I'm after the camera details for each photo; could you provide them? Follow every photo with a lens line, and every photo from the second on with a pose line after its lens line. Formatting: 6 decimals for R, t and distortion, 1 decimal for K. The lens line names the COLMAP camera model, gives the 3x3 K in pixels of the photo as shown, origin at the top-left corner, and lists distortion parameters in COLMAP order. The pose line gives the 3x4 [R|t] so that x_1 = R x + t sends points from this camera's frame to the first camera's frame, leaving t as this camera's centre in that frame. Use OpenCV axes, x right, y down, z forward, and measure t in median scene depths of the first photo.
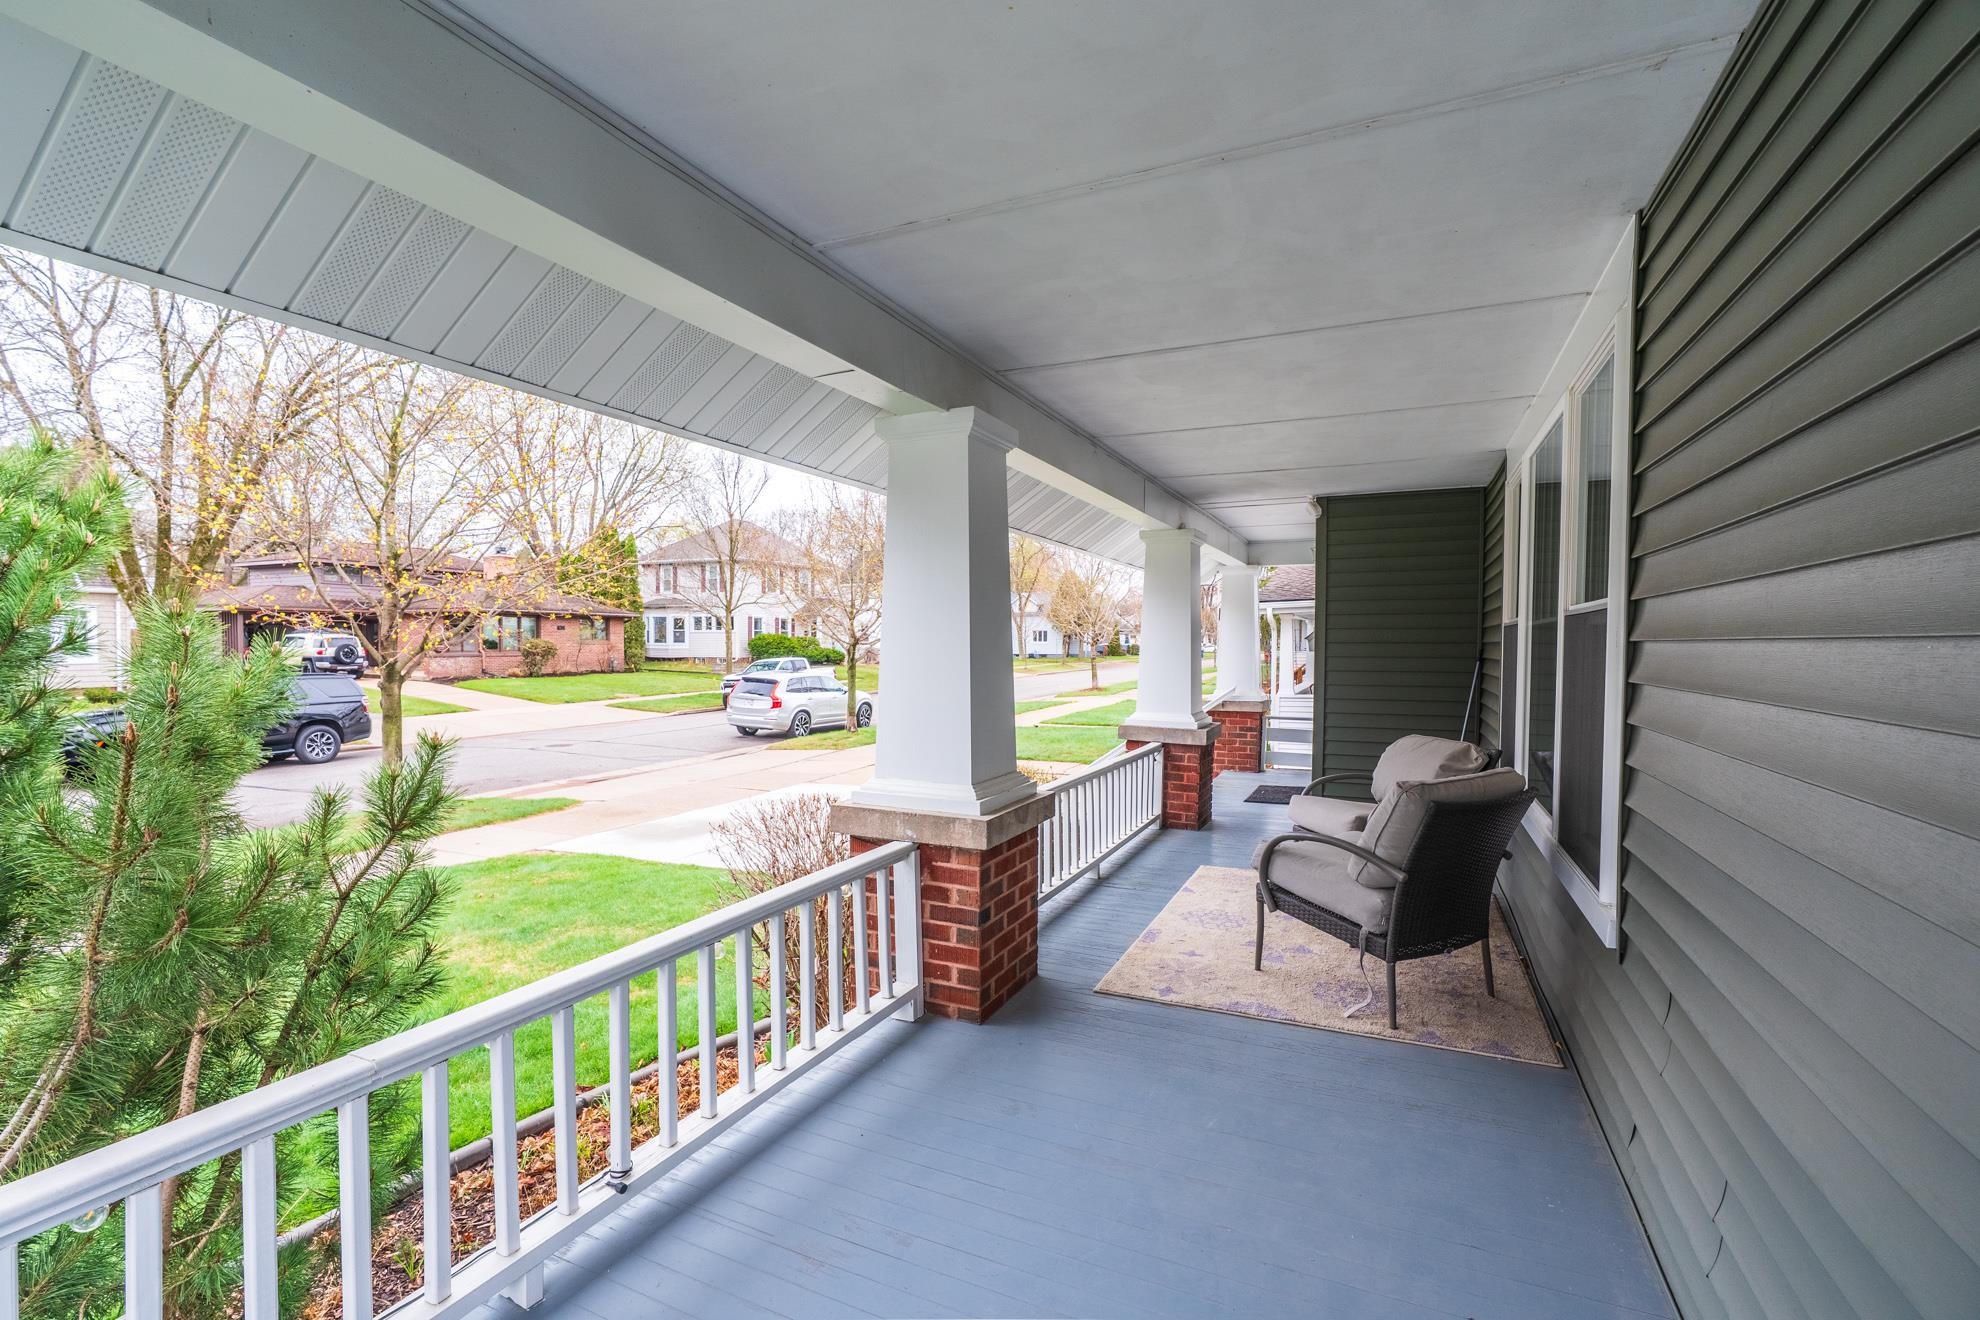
lens RADIAL K [[875.3, 0, 990.0], [0, 875.3, 660.0], [0, 0, 1]] dist [0.000424, 0.000081]
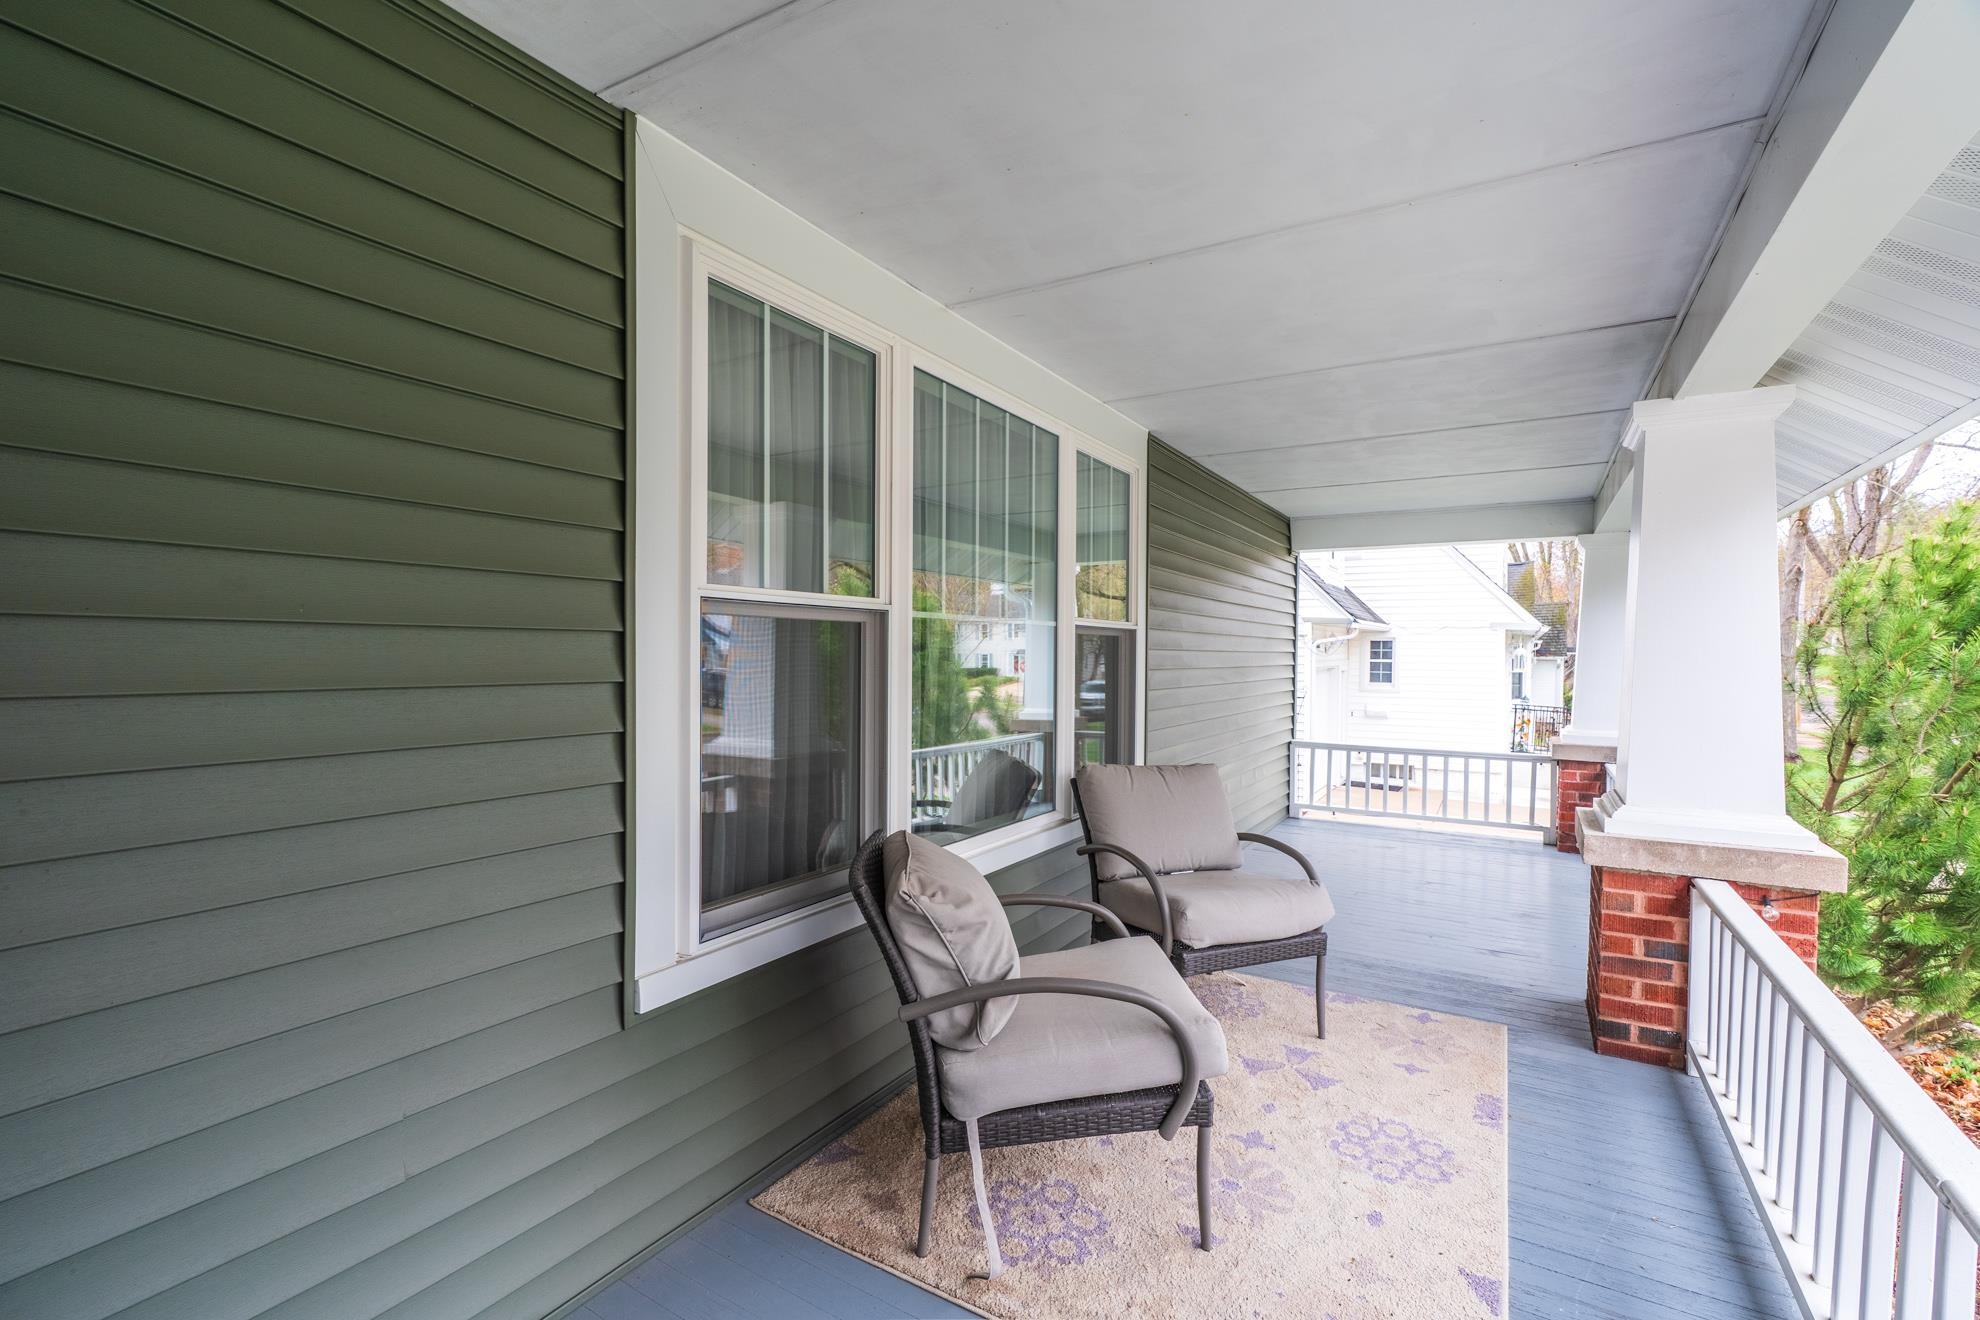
lens RADIAL K [[875.3, 0, 990.0], [0, 875.3, 660.0], [0, 0, 1]] dist [0.000424, 0.000081]
pose [[-0.994393, -0.018038, 0.104197, 0.516110], [-0.013988, 0.999123, 0.039468, -0.037765], [-0.104818, 0.037790, -0.993773, 1.767221]]
